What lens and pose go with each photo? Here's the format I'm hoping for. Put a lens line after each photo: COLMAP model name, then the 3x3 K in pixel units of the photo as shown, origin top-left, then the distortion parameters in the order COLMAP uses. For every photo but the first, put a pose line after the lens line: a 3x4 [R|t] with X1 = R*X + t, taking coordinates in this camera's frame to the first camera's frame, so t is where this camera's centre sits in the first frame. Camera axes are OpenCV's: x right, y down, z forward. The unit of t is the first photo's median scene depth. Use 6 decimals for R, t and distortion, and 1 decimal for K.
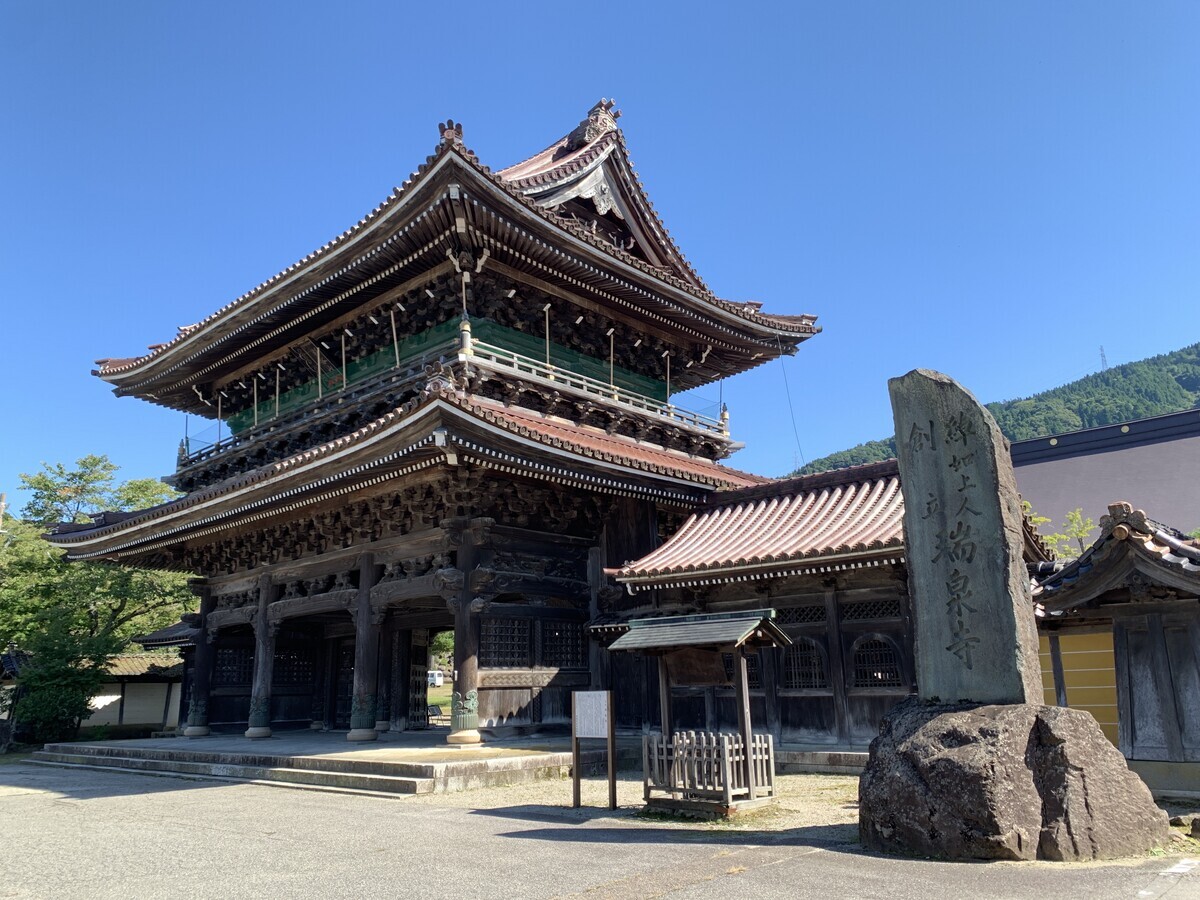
lens RADIAL K [[984.5, 0, 600.0], [0, 984.5, 450.0], [0, 0, 1]] dist [0.005310, -0.001518]
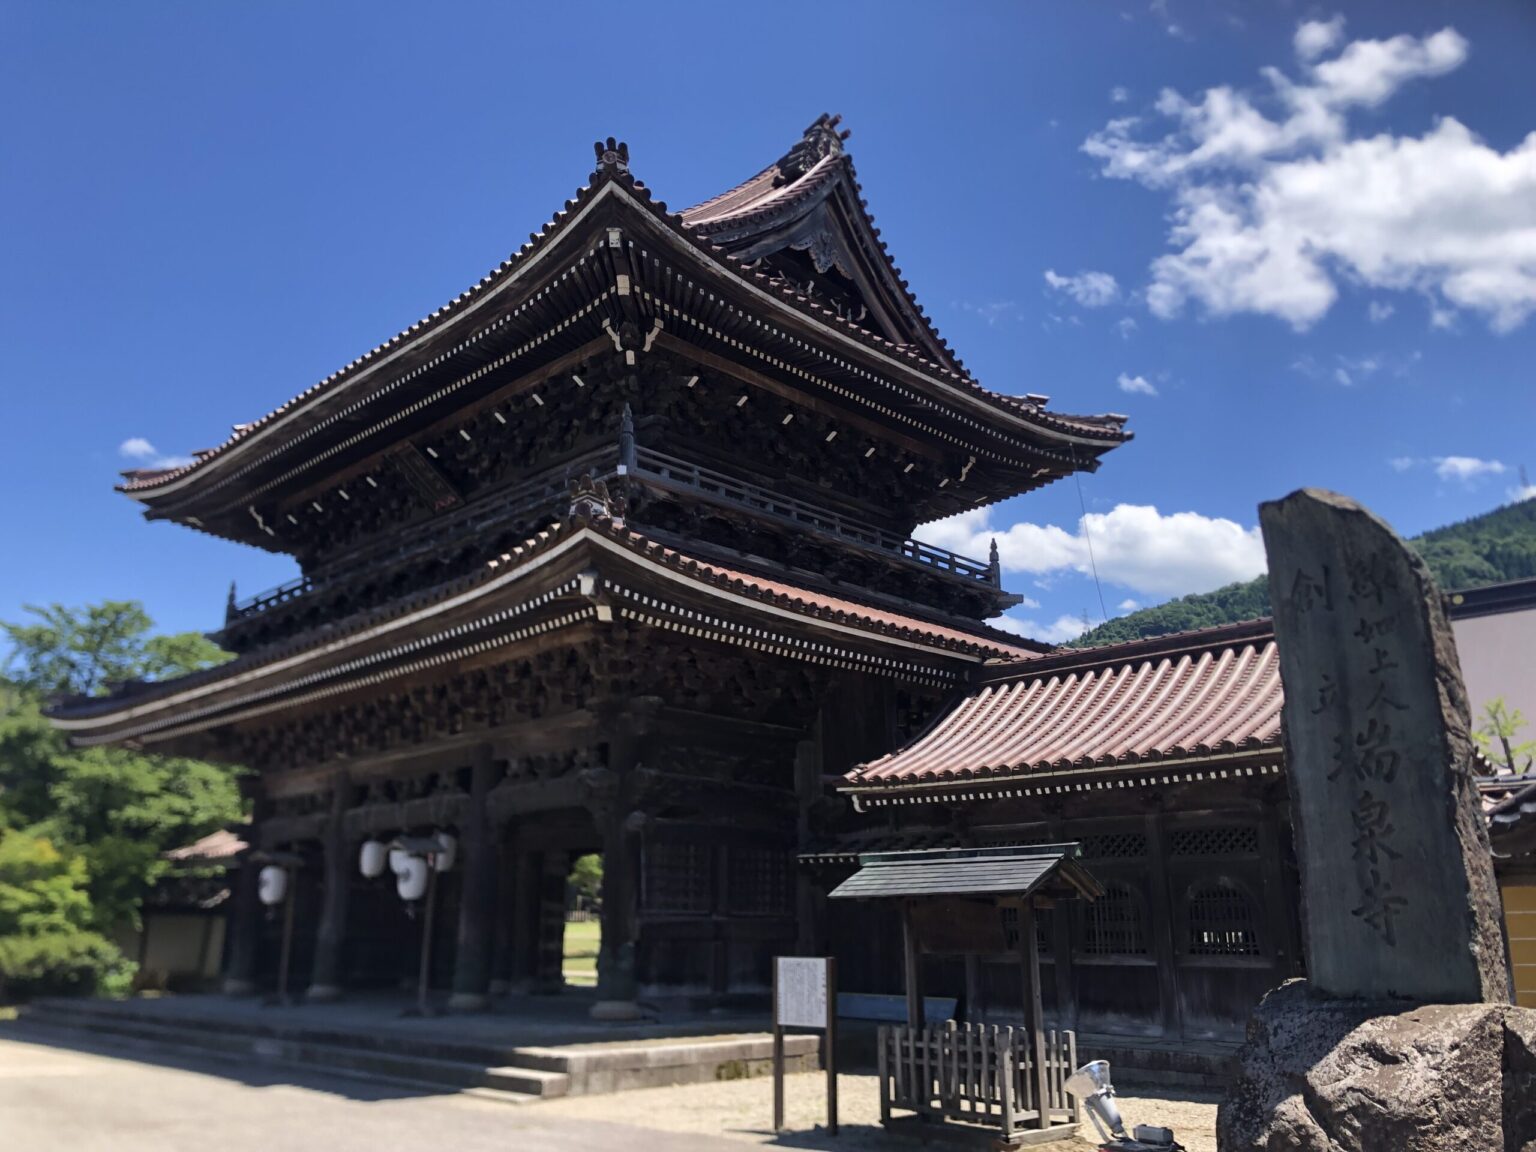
lens RADIAL K [[1251.8, 0, 826.3], [0, 1251.8, 539.0], [0, 0, 1]] dist [-0.033803, 0.012724]
pose [[0.999655, 0.012215, 0.023272, -0.013608], [-0.011064, 0.998740, -0.048949, -0.001799], [-0.023841, 0.048675, 0.998530, 0.105018]]
